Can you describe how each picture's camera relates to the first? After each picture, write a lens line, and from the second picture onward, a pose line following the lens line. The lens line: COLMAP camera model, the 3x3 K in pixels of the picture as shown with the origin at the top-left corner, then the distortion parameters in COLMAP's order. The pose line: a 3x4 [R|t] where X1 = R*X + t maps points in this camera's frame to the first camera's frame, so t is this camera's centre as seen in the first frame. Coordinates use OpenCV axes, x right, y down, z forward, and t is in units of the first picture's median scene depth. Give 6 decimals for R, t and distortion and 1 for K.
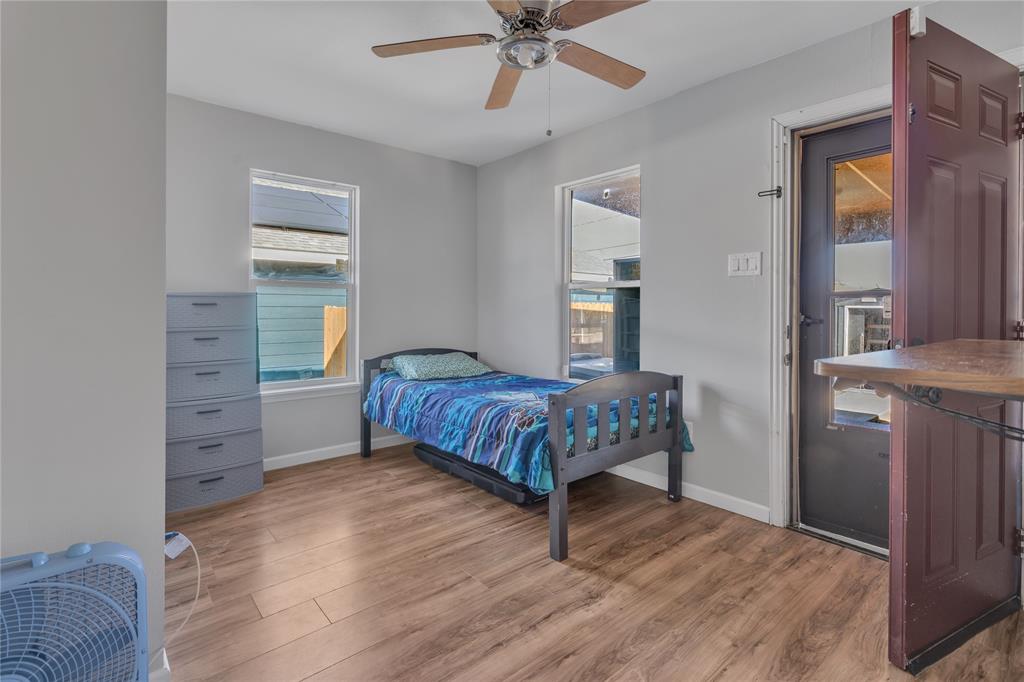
lens RADIAL K [[471.8, 0, 507.5], [0, 471.8, 321.2], [0, 0, 1]] dist [-0.002902, -0.000370]
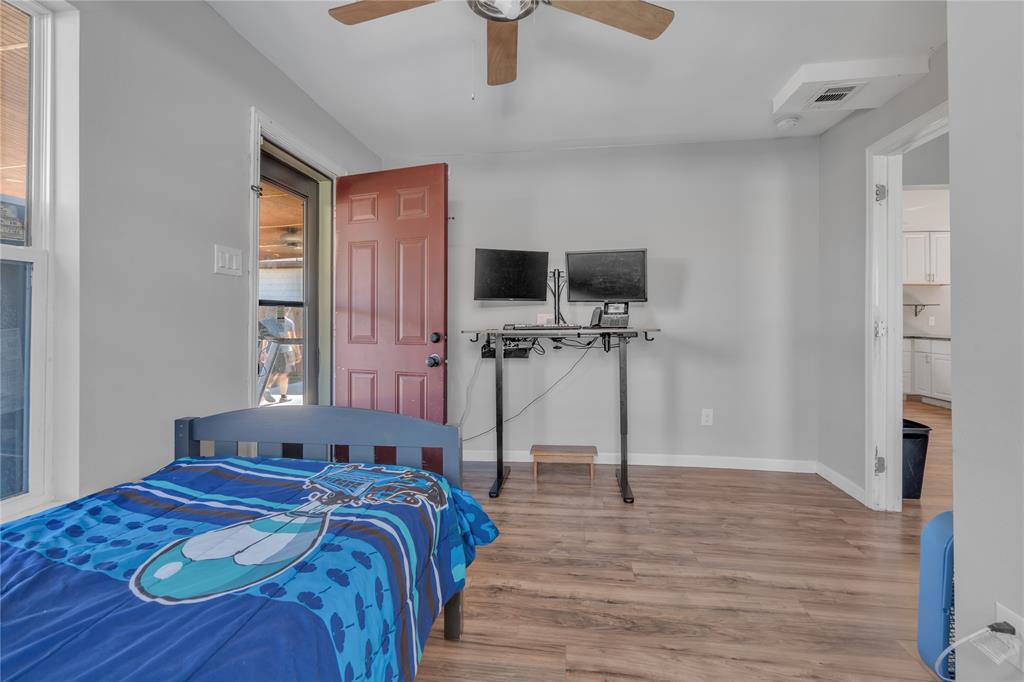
lens RADIAL K [[471.8, 0, 507.5], [0, 471.8, 321.2], [0, 0, 1]] dist [-0.002902, -0.000370]
pose [[-0.670164, -0.001948, 0.742210, -0.653886], [0.011246, 0.999855, 0.012779, -0.030412], [-0.742128, 0.016911, -0.670045, 1.791237]]
